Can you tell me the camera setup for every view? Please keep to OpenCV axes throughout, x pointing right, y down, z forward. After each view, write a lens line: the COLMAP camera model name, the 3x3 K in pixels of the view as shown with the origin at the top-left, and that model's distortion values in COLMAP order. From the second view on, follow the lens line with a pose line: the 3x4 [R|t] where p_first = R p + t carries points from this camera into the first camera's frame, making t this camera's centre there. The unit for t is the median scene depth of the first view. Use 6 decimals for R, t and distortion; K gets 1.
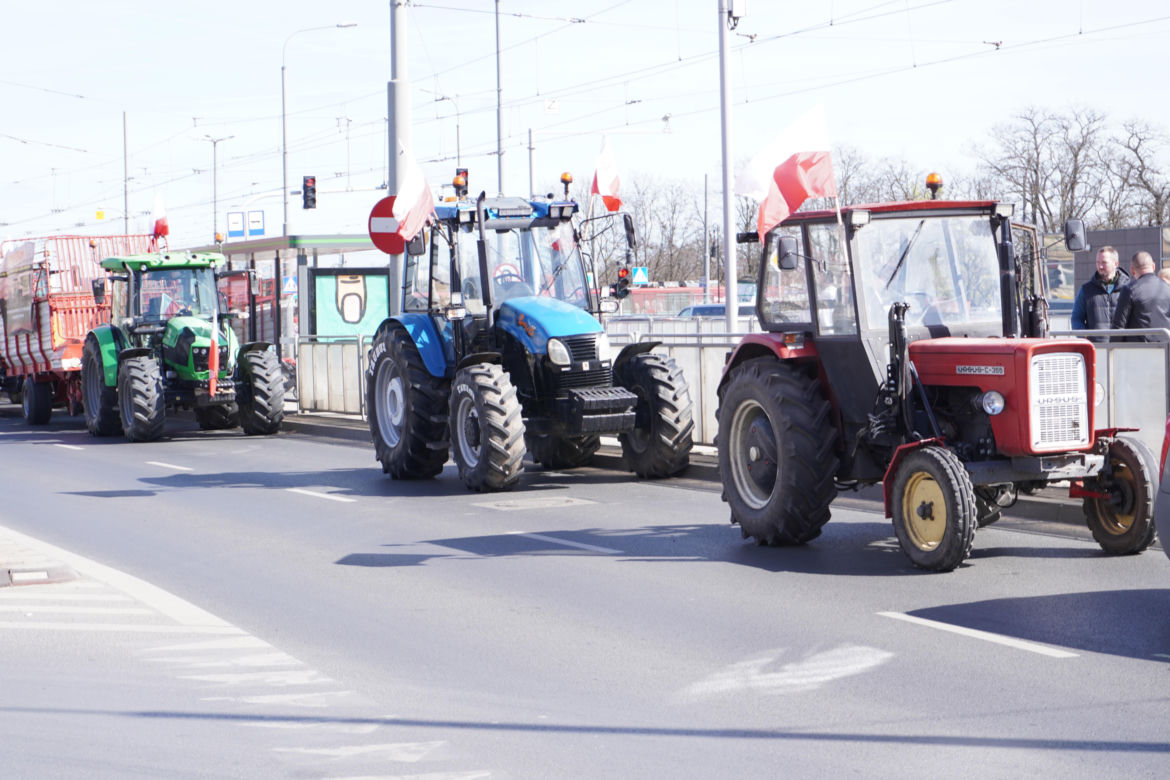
lens RADIAL K [[2632.0, 0, 581.6], [0, 2632.0, 383.7], [0, 0, 1]] dist [0.028231, 0.000000]
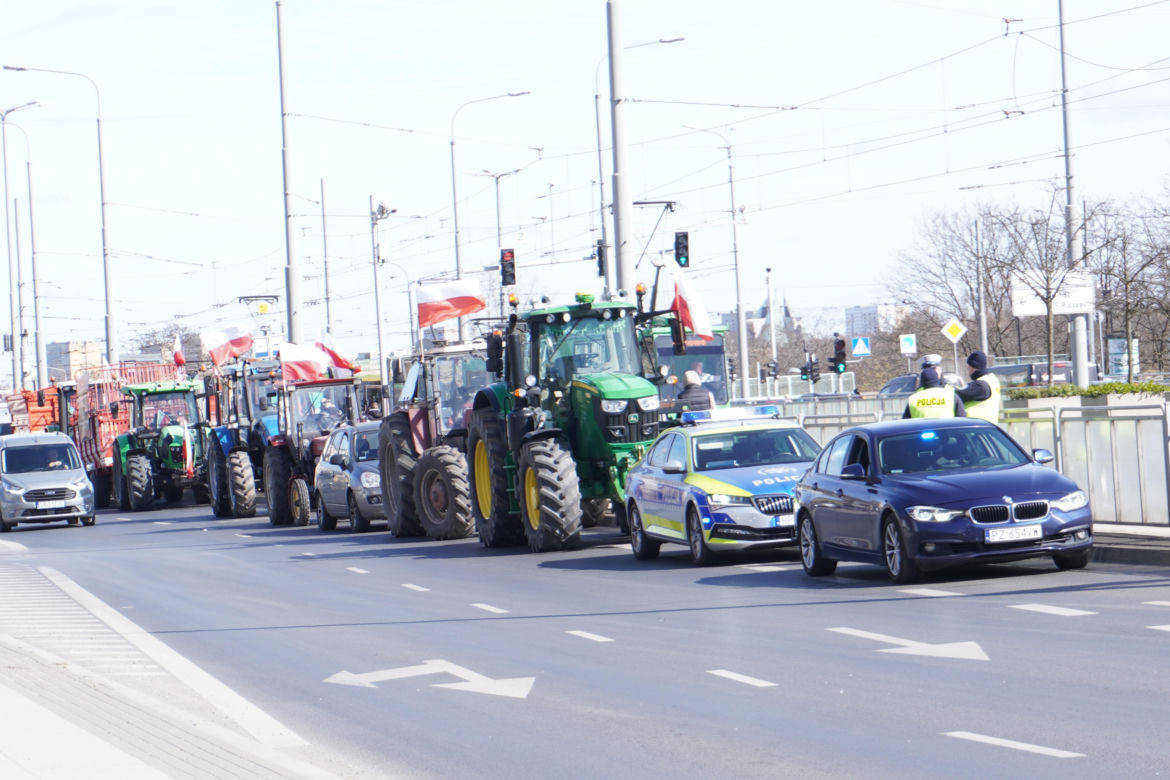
lens RADIAL K [[4590.0, 0, 516.8], [0, 4590.0, 383.9], [0, 0, 1]] dist [0.530434, 0.000000]
pose [[0.981567, -0.035384, -0.187813, 0.537858], [0.031062, 0.999182, -0.025906, 0.024406], [0.188576, 0.019594, 0.981863, -1.531036]]
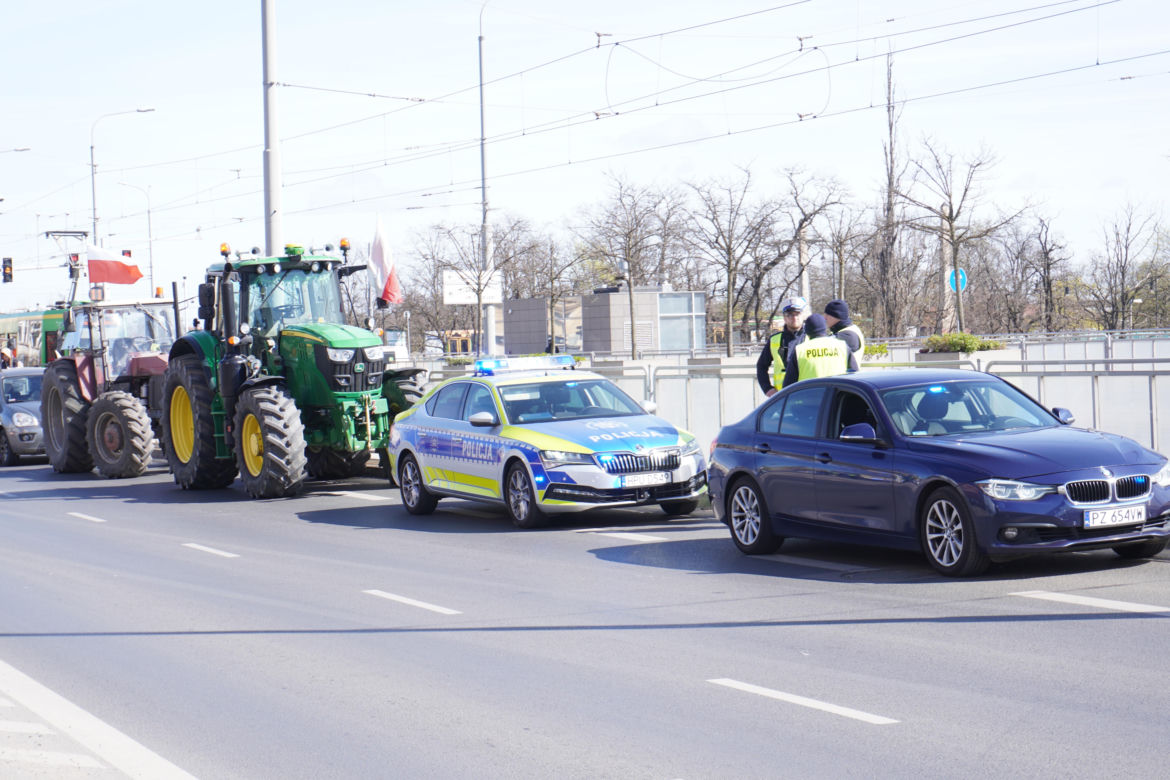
lens RADIAL K [[2514.4, 0, 592.6], [0, 2514.4, 400.4], [0, 0, 1]] dist [-0.063085, 0.000000]
pose [[0.997764, -0.015197, 0.065080, 0.317240], [0.015562, 0.999866, -0.005100, 0.014365], [-0.064994, 0.006102, 0.997867, -0.886355]]
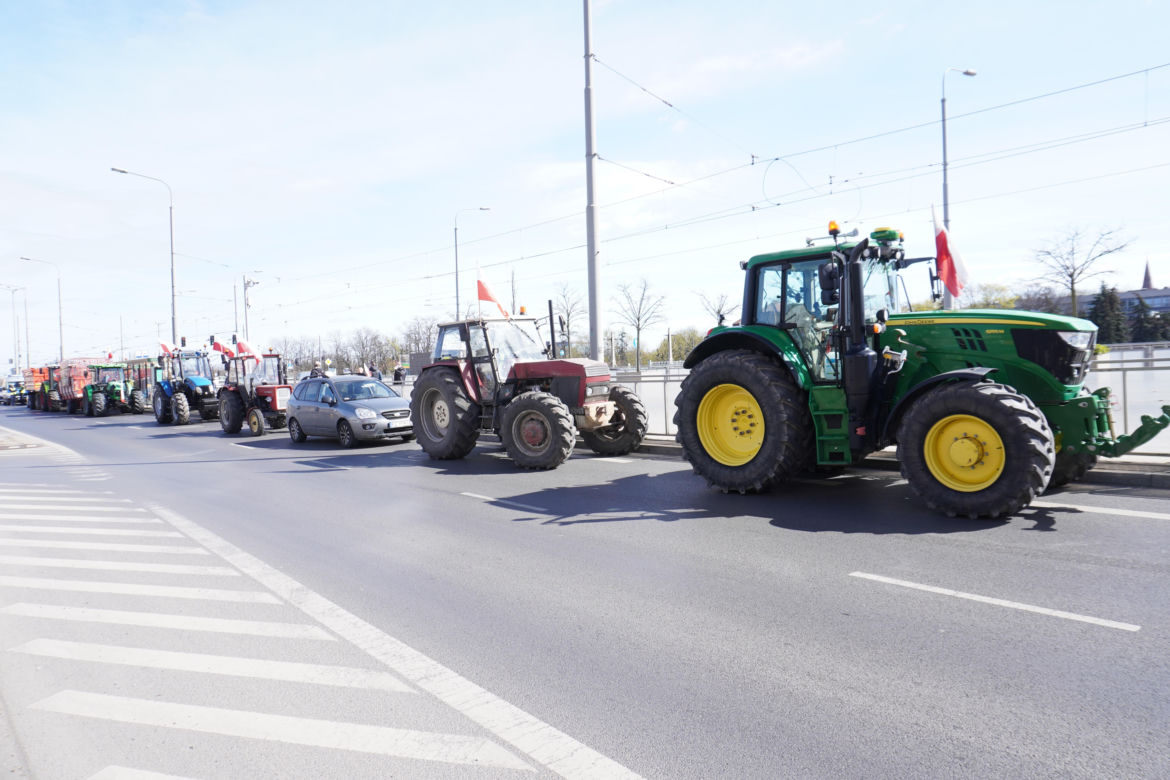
lens RADIAL K [[828.2, 0, 569.2], [0, 828.2, 378.9], [0, 0, 1]] dist [-0.049761, 0.028916]
pose [[0.951275, -0.017437, 0.307850, 0.095538], [0.023751, 0.999577, -0.016776, 0.003816], [-0.307427, 0.023270, 0.951287, -0.236633]]
